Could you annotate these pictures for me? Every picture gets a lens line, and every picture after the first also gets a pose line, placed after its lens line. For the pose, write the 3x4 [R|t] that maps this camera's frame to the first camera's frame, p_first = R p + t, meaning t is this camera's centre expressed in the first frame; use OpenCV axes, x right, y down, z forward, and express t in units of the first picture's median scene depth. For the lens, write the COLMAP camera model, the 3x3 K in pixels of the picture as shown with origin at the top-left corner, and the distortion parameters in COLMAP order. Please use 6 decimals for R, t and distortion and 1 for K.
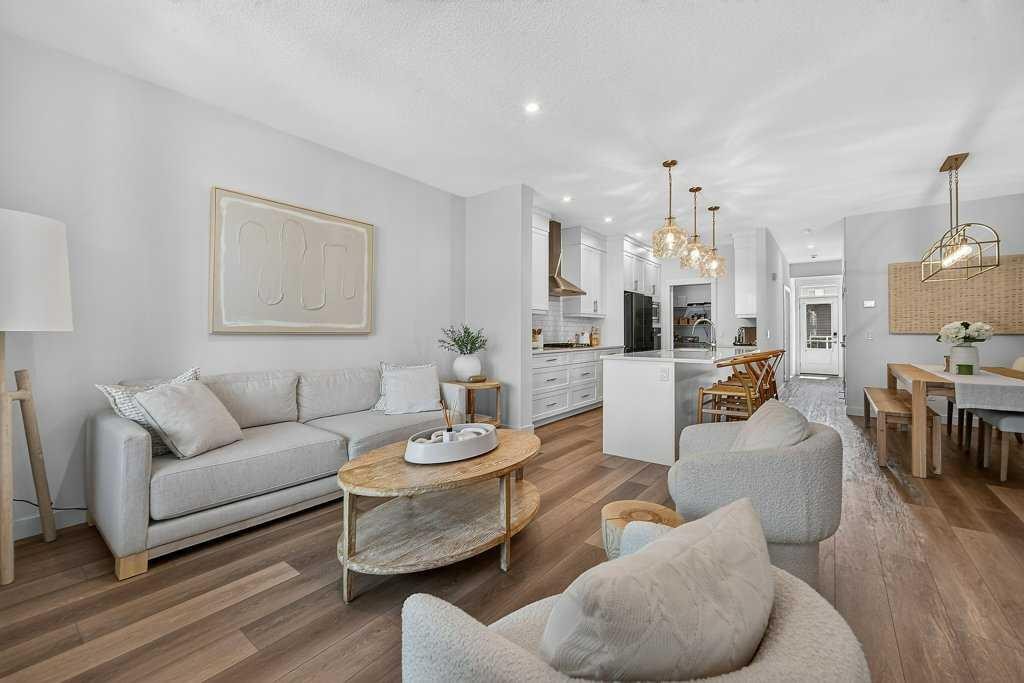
lens RADIAL K [[415.8, 0, 505.0], [0, 415.8, 325.5], [0, 0, 1]] dist [0.000097, 0.000111]
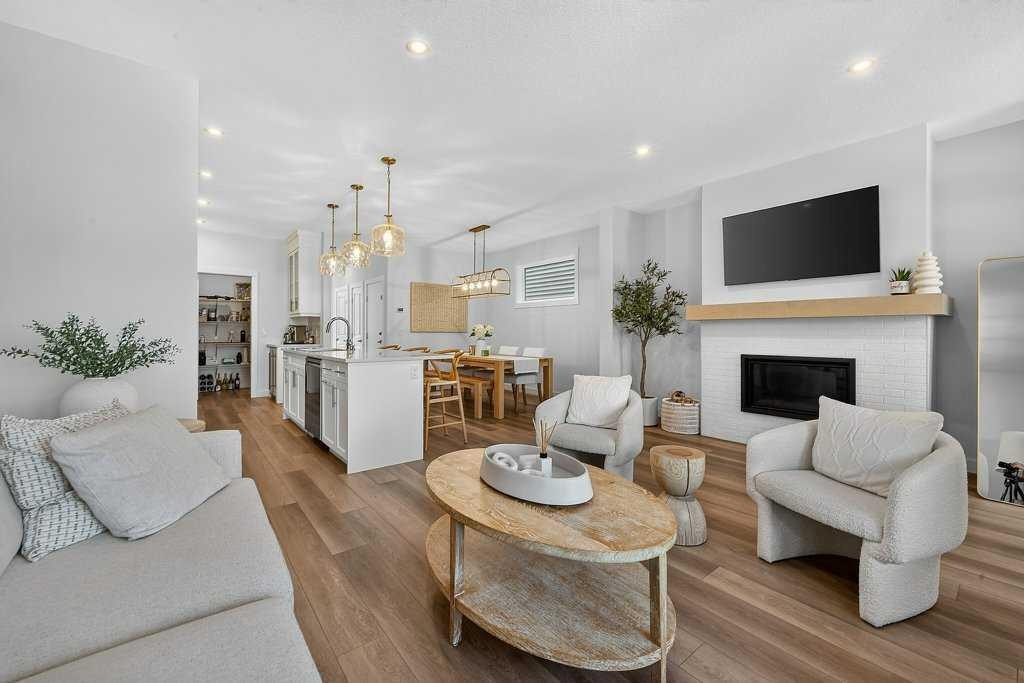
lens RADIAL K [[416.7, 0, 510.9], [0, 416.7, 330.1], [0, 0, 1]] dist [-0.001363, 0.000001]
pose [[0.230285, 0.000909, 0.973123, -0.454249], [-0.018238, 0.999828, 0.003382, 0.004641], [-0.972952, -0.018526, 0.230261, 0.434065]]
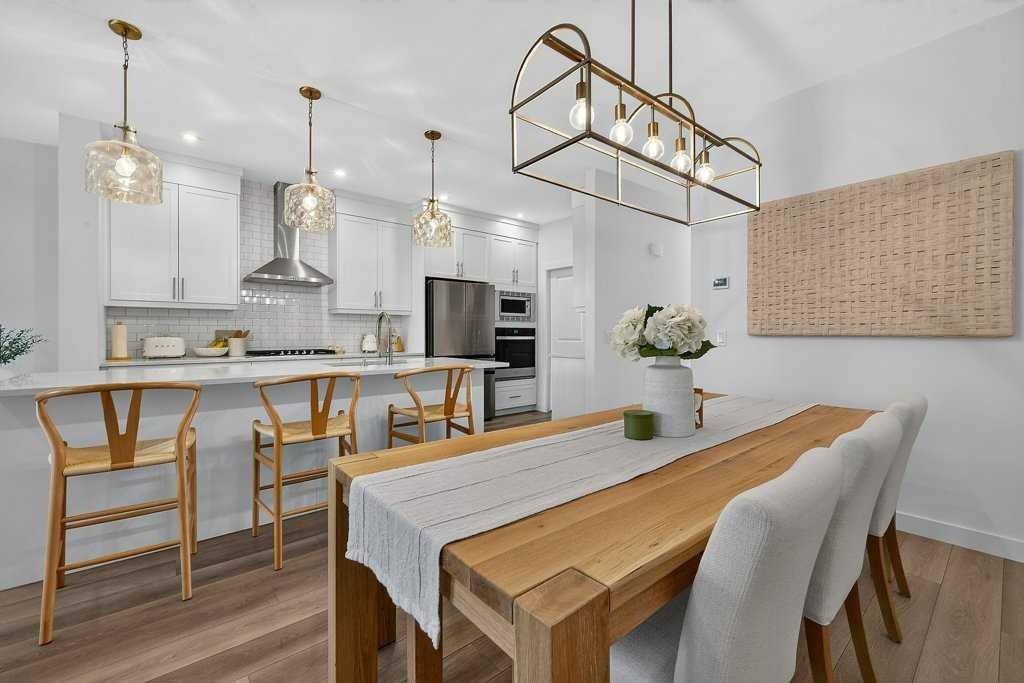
lens RADIAL K [[414.4, 0, 506.1], [0, 414.4, 338.1], [0, 0, 1]] dist [-0.000226, 0.000085]
pose [[0.977568, -0.000701, -0.210620, 0.912145], [0.005469, 0.999742, 0.022058, 0.011589], [0.210550, -0.022715, 0.977319, 0.498638]]
